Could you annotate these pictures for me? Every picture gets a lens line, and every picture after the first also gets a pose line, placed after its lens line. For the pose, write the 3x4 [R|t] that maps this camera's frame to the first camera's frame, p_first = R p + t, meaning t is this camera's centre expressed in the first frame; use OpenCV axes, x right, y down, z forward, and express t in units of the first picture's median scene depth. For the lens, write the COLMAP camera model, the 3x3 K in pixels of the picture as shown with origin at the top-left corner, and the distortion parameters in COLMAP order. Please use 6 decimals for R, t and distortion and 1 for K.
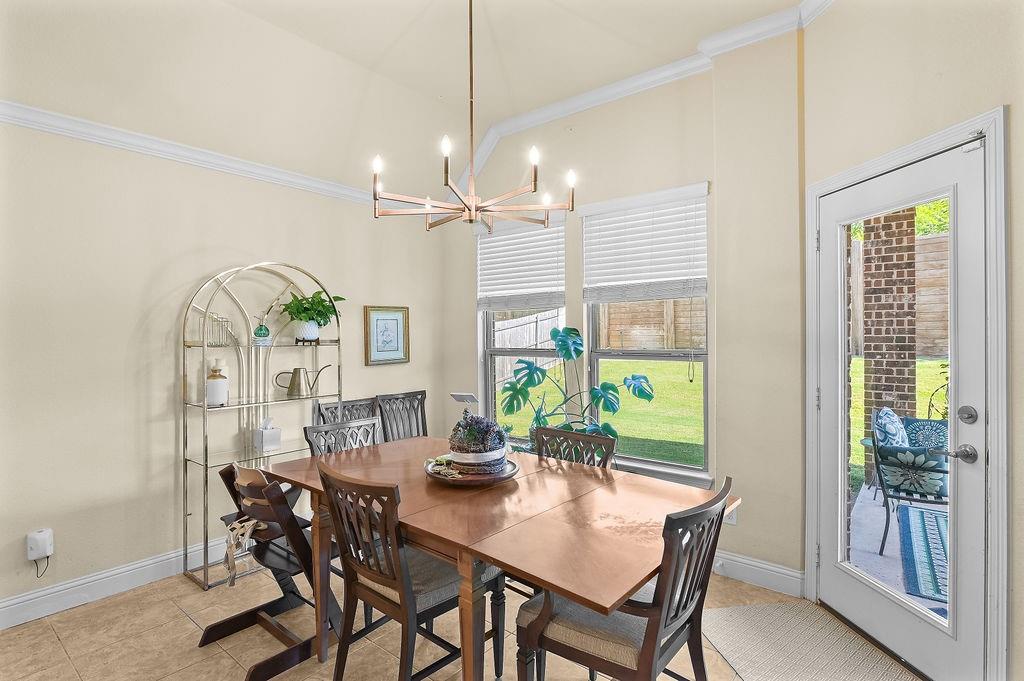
lens RADIAL K [[503.1, 0, 510.0], [0, 503.1, 332.6], [0, 0, 1]] dist [-0.003774, -0.000453]
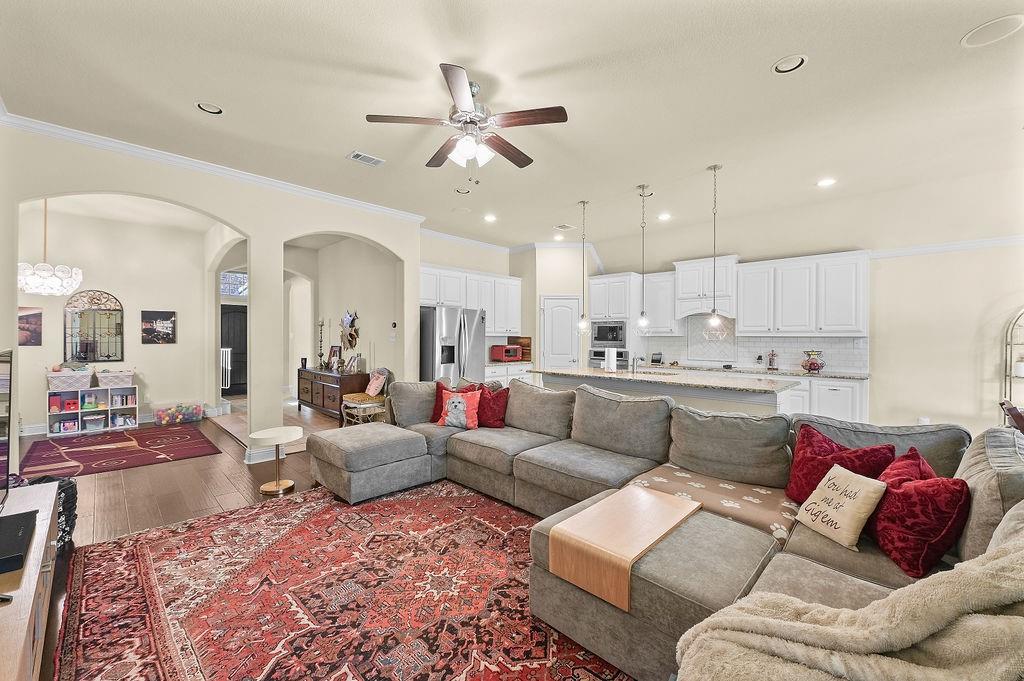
lens RADIAL K [[409.4, 0, 513.1], [0, 409.4, 333.1], [0, 0, 1]] dist [-0.009261, -0.000272]
pose [[-0.090791, -0.004613, -0.995859, 0.857568], [-0.003653, 0.999984, -0.004299, -0.000321], [0.995863, 0.003248, -0.090806, -0.581775]]
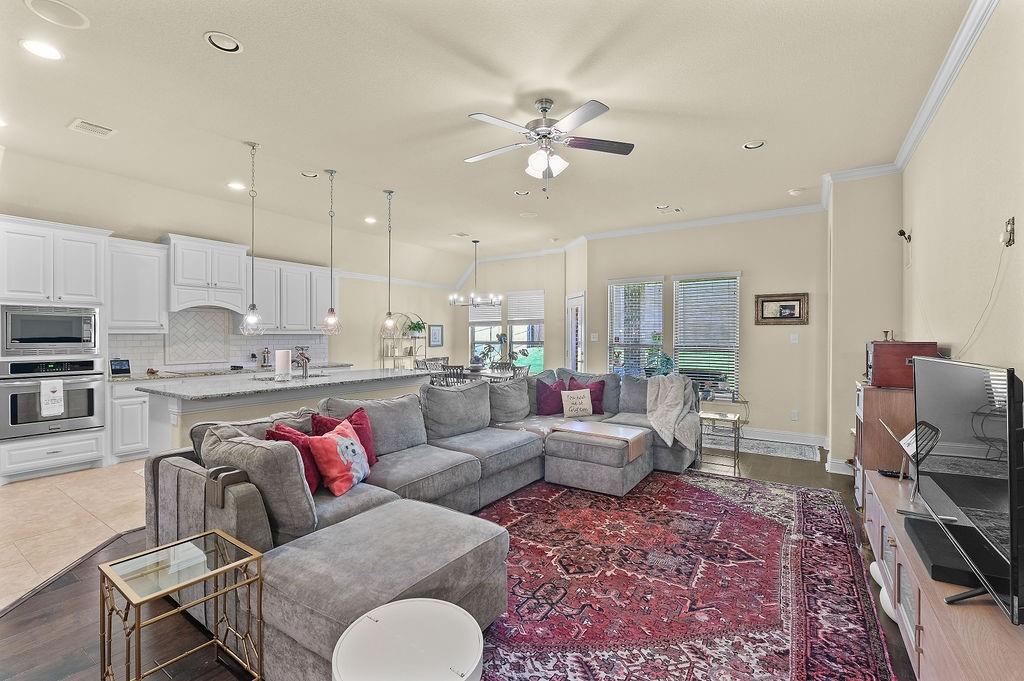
lens RADIAL K [[447.0, 0, 514.0], [0, 447.0, 336.9], [0, 0, 1]] dist [-0.011902, -0.000268]
pose [[0.994406, 0.007739, 0.105341, -0.094331], [-0.008269, 0.999955, 0.004595, -0.003235], [-0.105300, -0.005440, 0.994426, -1.656514]]
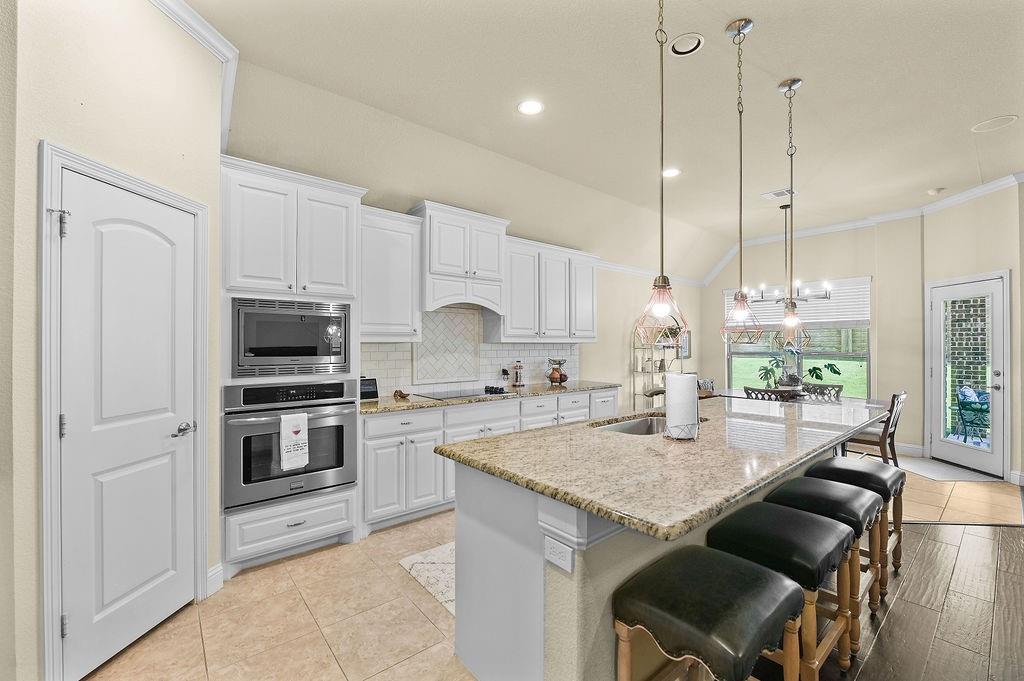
lens RADIAL K [[421.1, 0, 512.0], [0, 421.1, 340.5], [0, 0, 1]] dist [-0.009907, -0.000139]
pose [[0.982059, 0.005143, -0.188505, -0.714442], [-0.006198, 0.999968, -0.005010, 0.002213], [0.188473, 0.006089, 0.982060, -0.972509]]
